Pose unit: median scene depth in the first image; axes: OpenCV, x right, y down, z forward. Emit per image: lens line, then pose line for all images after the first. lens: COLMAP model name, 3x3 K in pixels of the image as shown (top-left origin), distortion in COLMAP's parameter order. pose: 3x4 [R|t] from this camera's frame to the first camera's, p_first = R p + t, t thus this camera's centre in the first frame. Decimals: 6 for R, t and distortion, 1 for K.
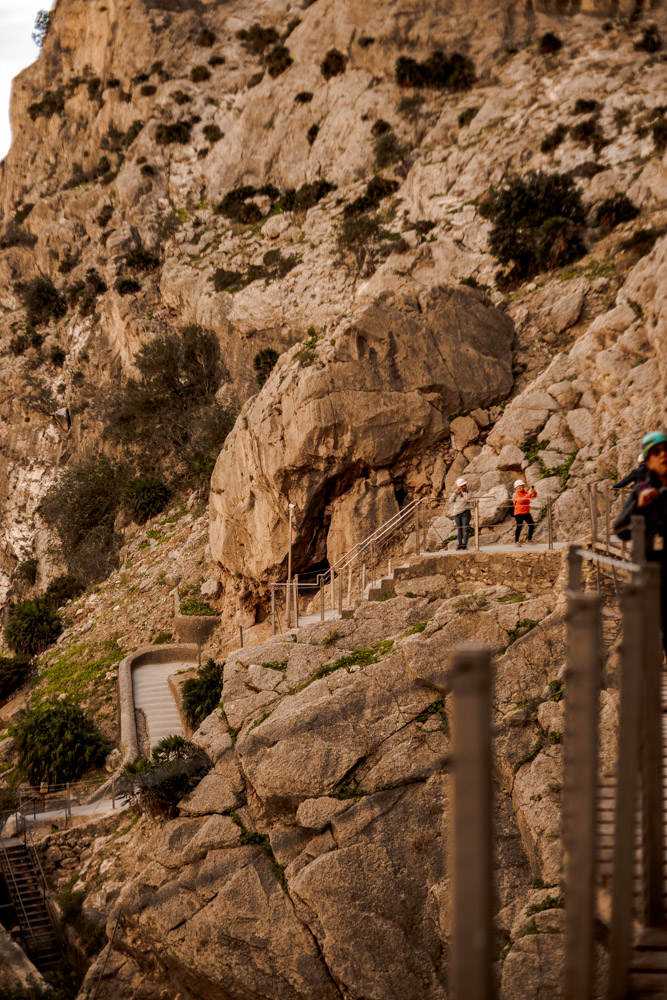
lens RADIAL K [[1469.2, 0, 333.5], [0, 1469.2, 500.1], [0, 0, 1]] dist [-0.099533, 0.000000]
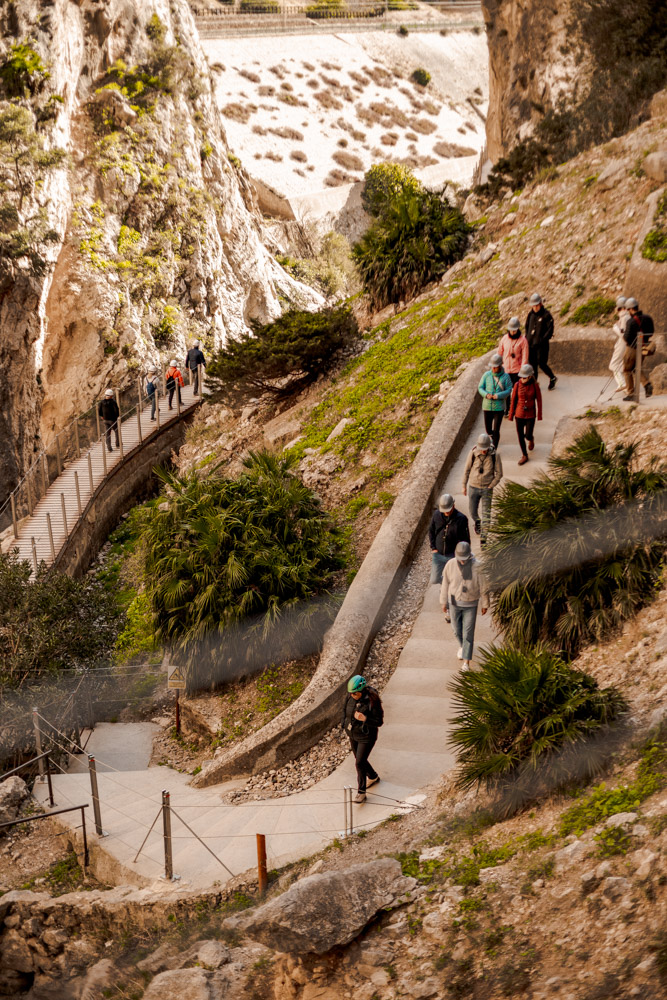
lens RADIAL K [[1469.2, 0, 333.4], [0, 1469.2, 499.9], [0, 0, 1]] dist [-0.099533, 0.000000]
pose [[0.877027, 0.163000, -0.451945, 0.013064], [-0.023707, 0.954225, 0.298149, 0.022562], [0.479855, -0.250770, 0.840745, 0.567705]]
